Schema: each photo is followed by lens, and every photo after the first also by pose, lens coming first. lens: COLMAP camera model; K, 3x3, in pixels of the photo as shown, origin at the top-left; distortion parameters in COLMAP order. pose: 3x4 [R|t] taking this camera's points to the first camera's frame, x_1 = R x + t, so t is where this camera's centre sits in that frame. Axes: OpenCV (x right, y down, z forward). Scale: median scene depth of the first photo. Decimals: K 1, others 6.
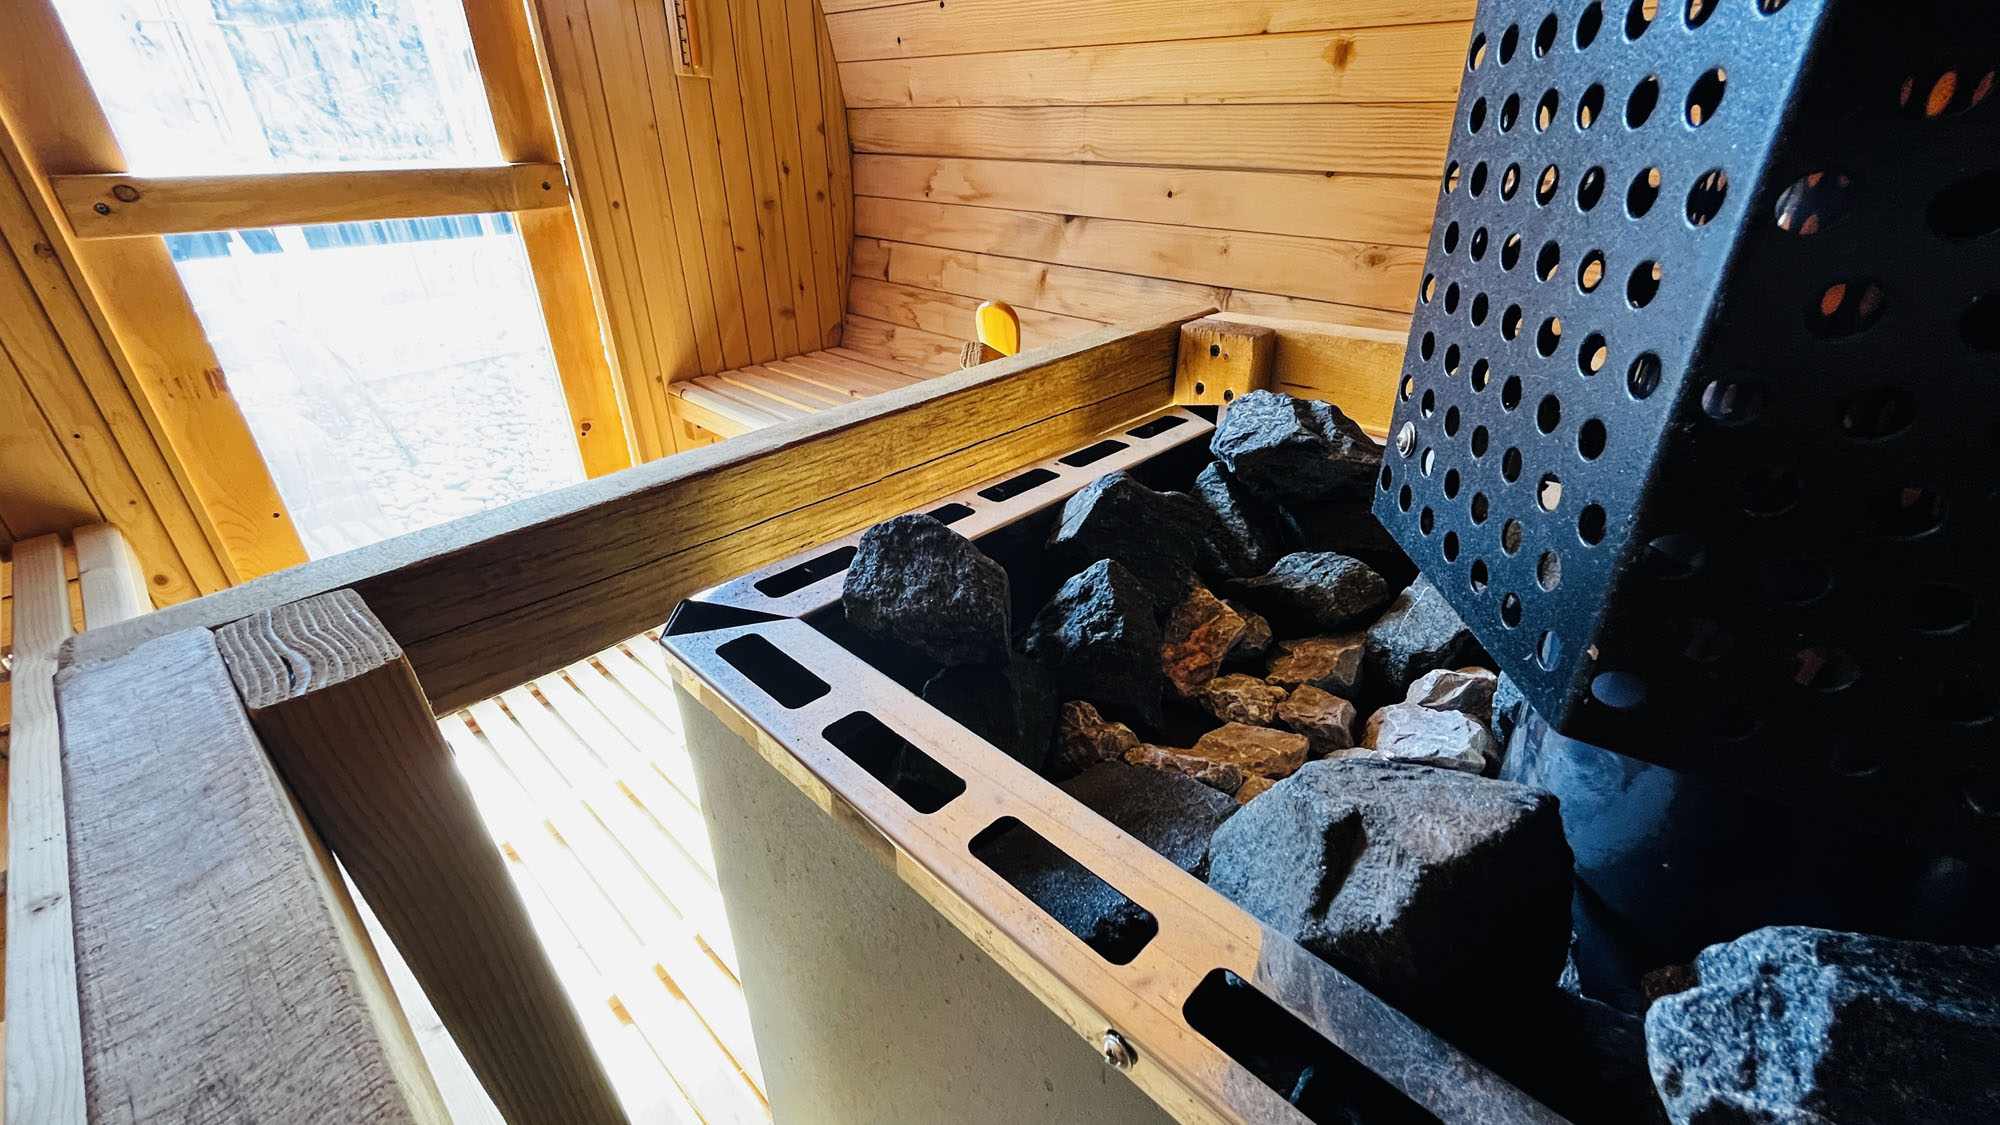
lens RADIAL K [[816.2, 0, 1000.0], [0, 816.2, 562.5], [0, 0, 1]] dist [-0.004873, 0.000443]
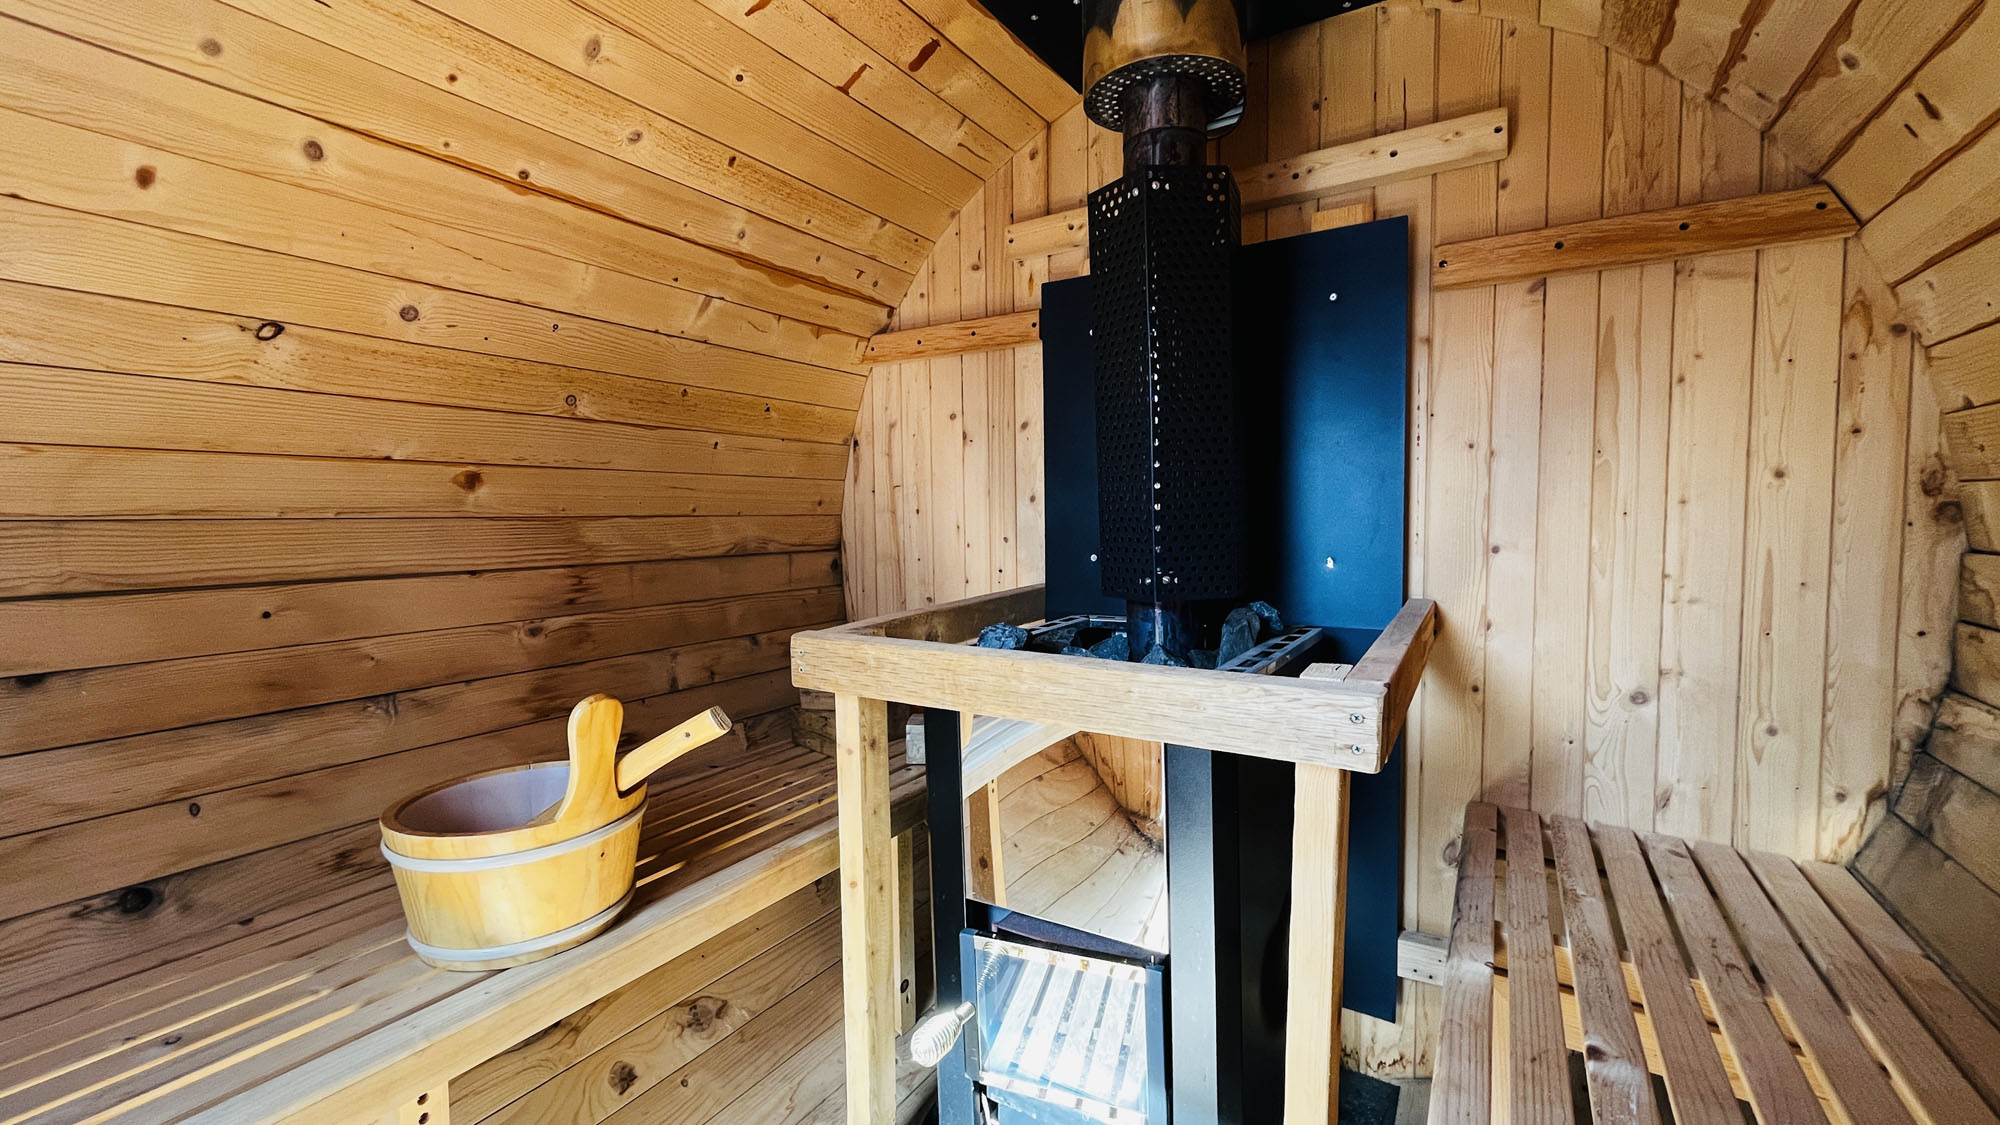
lens RADIAL K [[816.2, 0, 1000.0], [0, 816.2, 562.5], [0, 0, 1]] dist [-0.004873, 0.000443]
pose [[-0.201626, -0.058039, 0.977742, -0.687188], [0.470792, 0.869622, 0.148705, -0.254675], [-0.858896, 0.490295, -0.148014, 0.433964]]
